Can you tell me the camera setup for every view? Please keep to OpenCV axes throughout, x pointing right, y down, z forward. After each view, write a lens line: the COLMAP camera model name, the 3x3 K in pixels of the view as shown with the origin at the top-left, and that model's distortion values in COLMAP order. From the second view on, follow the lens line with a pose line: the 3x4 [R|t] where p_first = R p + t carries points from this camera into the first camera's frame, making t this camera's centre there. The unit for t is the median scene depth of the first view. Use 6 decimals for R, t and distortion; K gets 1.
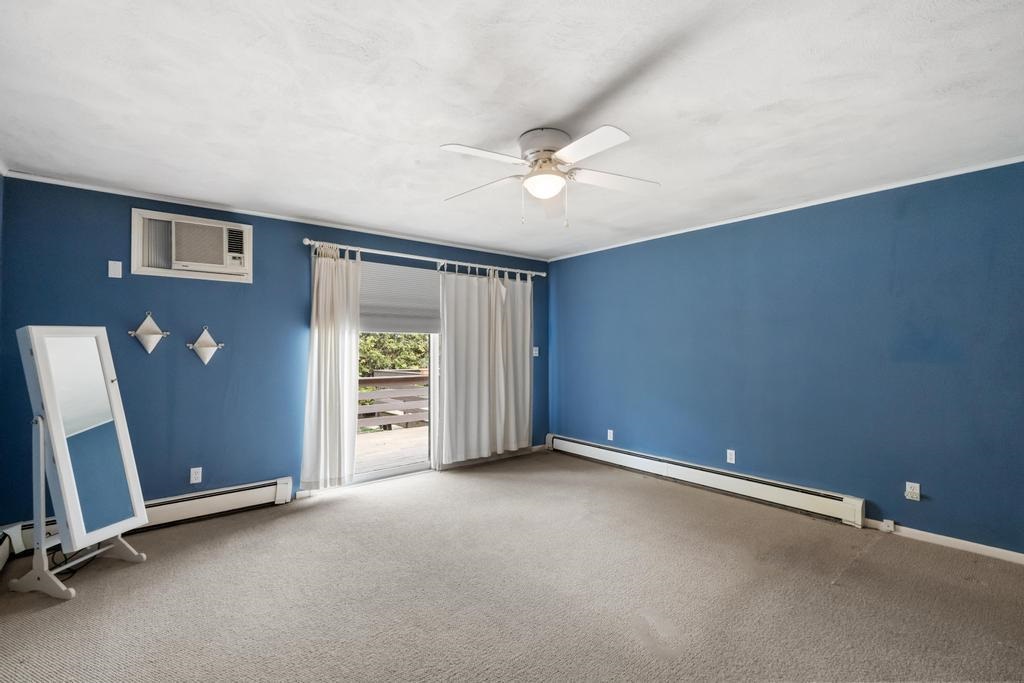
lens RADIAL K [[449.0, 0, 512.7], [0, 449.0, 343.3], [0, 0, 1]] dist [-0.004456, 0.000754]
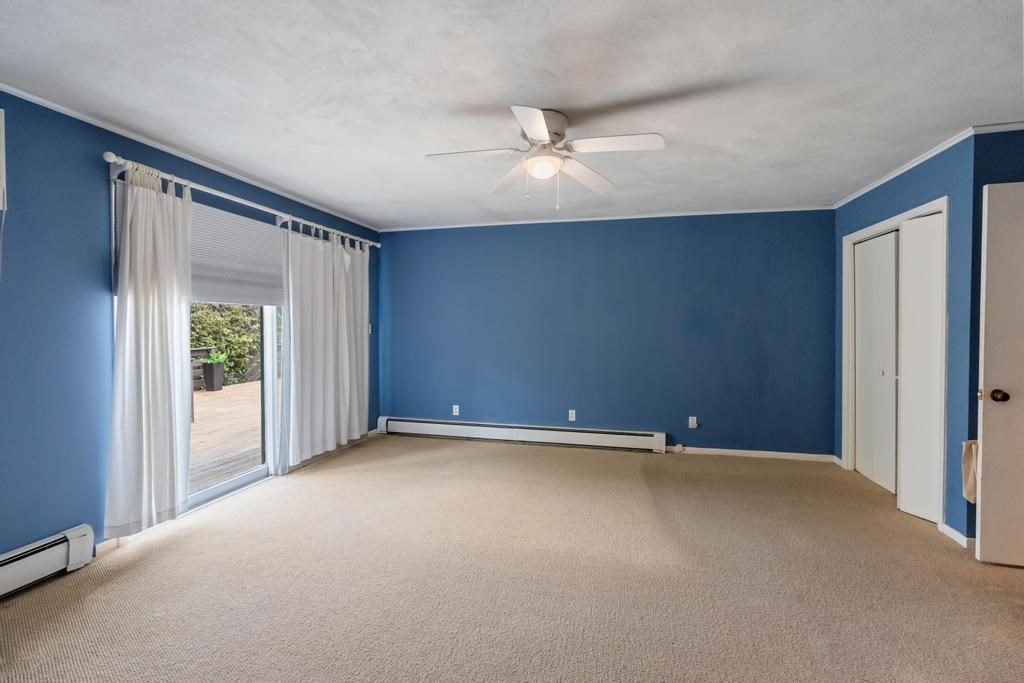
lens RADIAL K [[449.0, 0, 516.2], [0, 449.0, 337.8], [0, 0, 1]] dist [-0.004456, 0.000754]
pose [[0.803297, -0.011342, 0.595470, -0.337145], [-0.010572, 0.999390, 0.033298, 0.003483], [-0.595484, -0.033043, 0.802687, 0.115264]]
